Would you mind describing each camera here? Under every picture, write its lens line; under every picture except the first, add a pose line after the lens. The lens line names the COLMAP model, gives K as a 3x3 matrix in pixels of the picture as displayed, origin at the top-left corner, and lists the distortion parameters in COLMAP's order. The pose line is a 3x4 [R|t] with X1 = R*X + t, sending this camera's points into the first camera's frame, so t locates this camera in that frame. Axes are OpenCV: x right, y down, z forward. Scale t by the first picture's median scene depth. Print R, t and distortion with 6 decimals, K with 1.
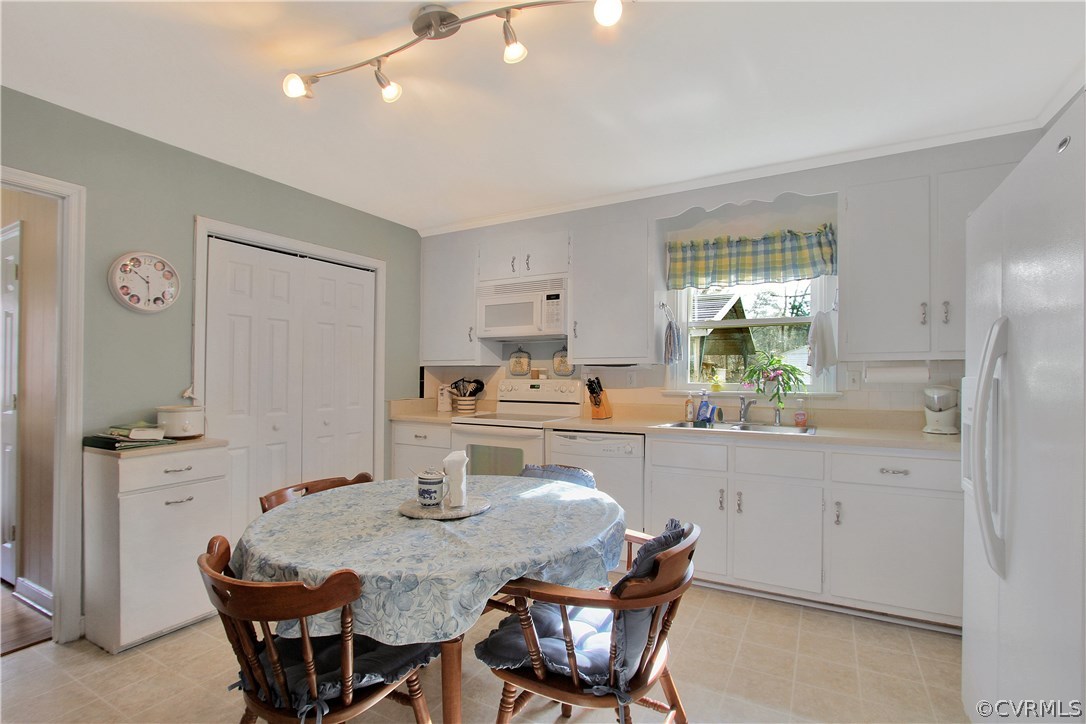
lens RADIAL K [[501.4, 0, 547.7], [0, 501.4, 362.0], [0, 0, 1]] dist [-0.014036, -0.000186]
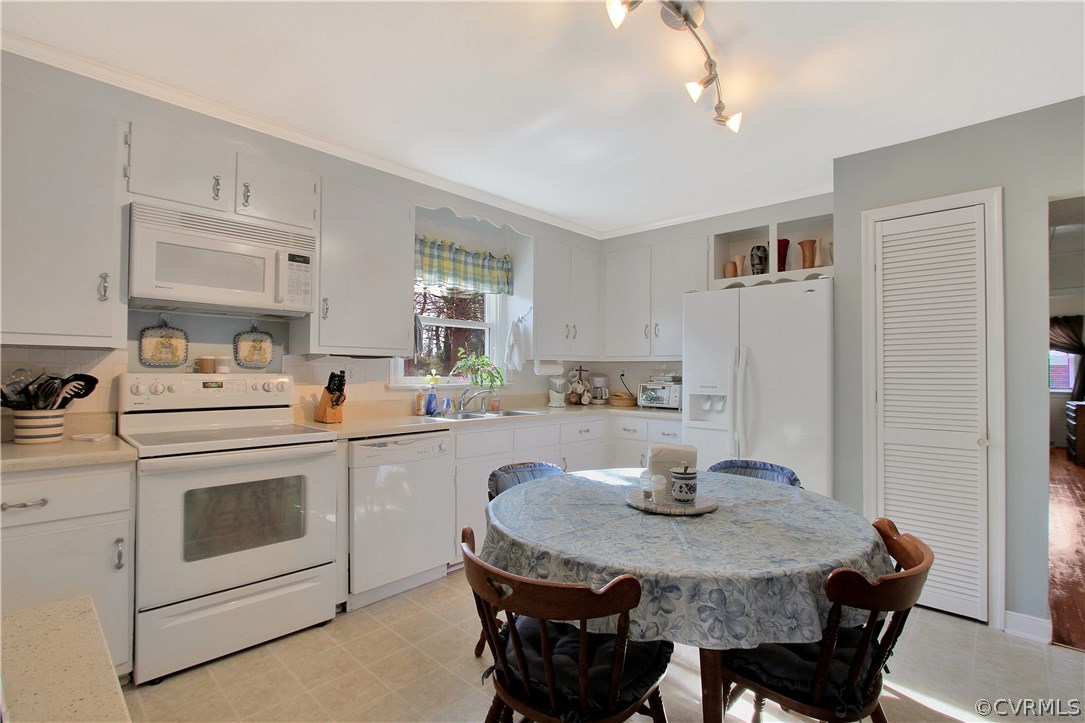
lens RADIAL K [[500.9, 0, 543.9], [0, 500.9, 363.7], [0, 0, 1]] dist [-0.014036, -0.000186]
pose [[0.250291, 0.013085, 0.968082, -0.612565], [-0.032565, 0.999457, -0.005090, 0.013187], [-0.967623, -0.030252, 0.250581, 0.496656]]
